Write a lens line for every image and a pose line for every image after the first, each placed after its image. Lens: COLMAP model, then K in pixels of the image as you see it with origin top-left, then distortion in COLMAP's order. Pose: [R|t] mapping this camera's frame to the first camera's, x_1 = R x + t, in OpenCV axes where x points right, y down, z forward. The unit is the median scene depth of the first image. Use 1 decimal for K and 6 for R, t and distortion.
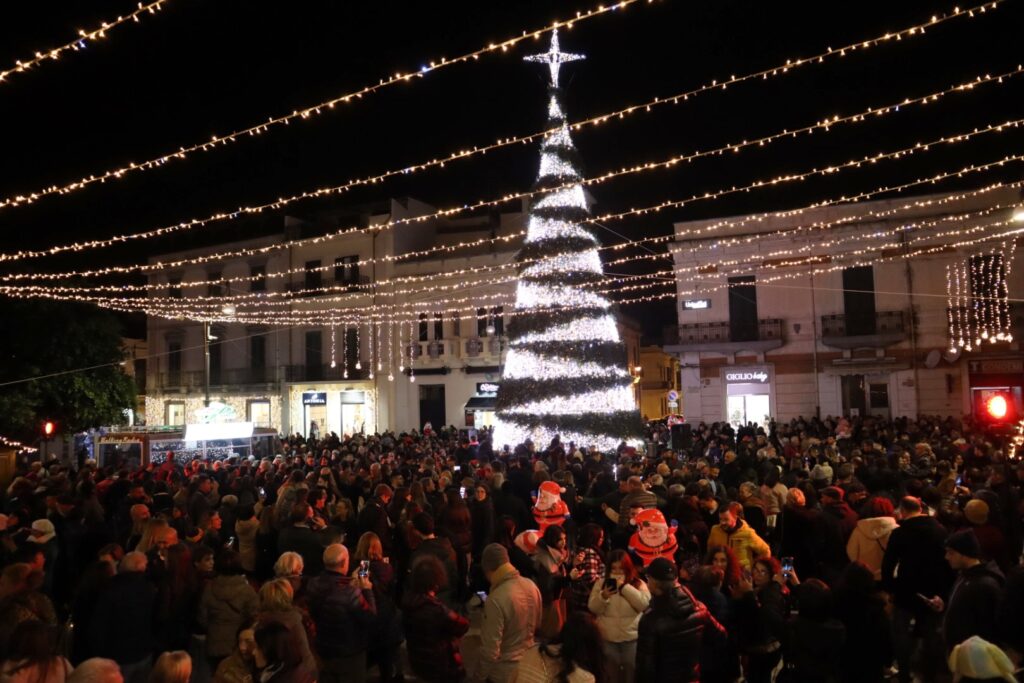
lens RADIAL K [[725.6, 0, 510.8], [0, 725.6, 342.4], [0, 0, 1]] dist [-0.115107, 0.071723]
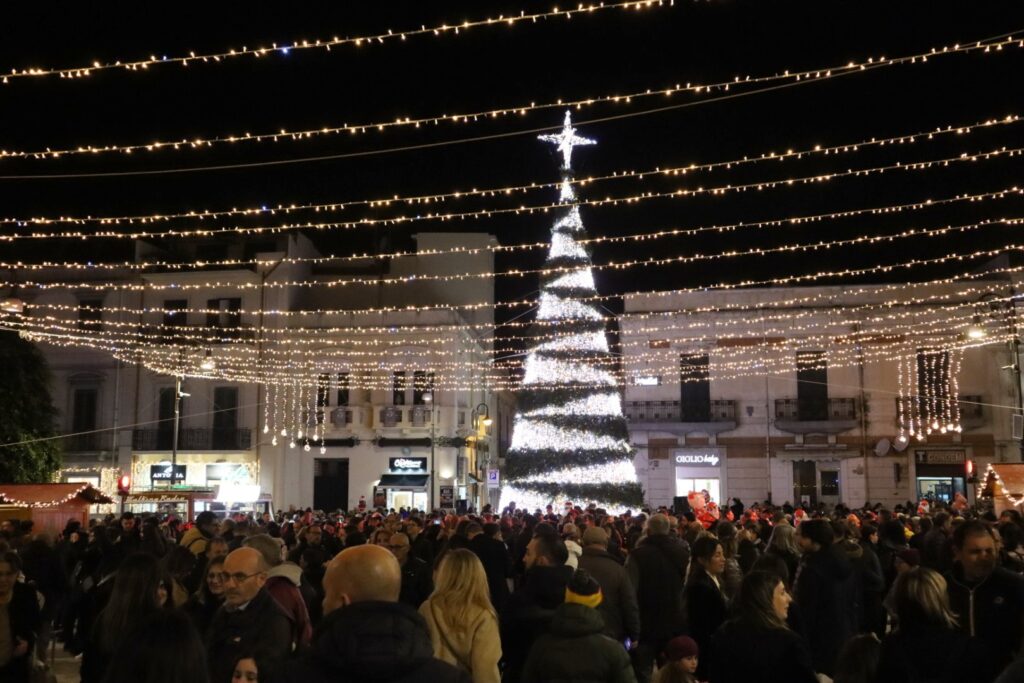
lens RADIAL K [[1058.3, 0, 513.0], [0, 1058.3, 336.4], [0, 0, 1]] dist [-0.001830, 0.000000]
pose [[0.968382, 0.060070, 0.242130, -0.283874], [-0.042008, 0.995982, -0.079085, 0.007083], [-0.245908, 0.066413, 0.967015, -0.342470]]
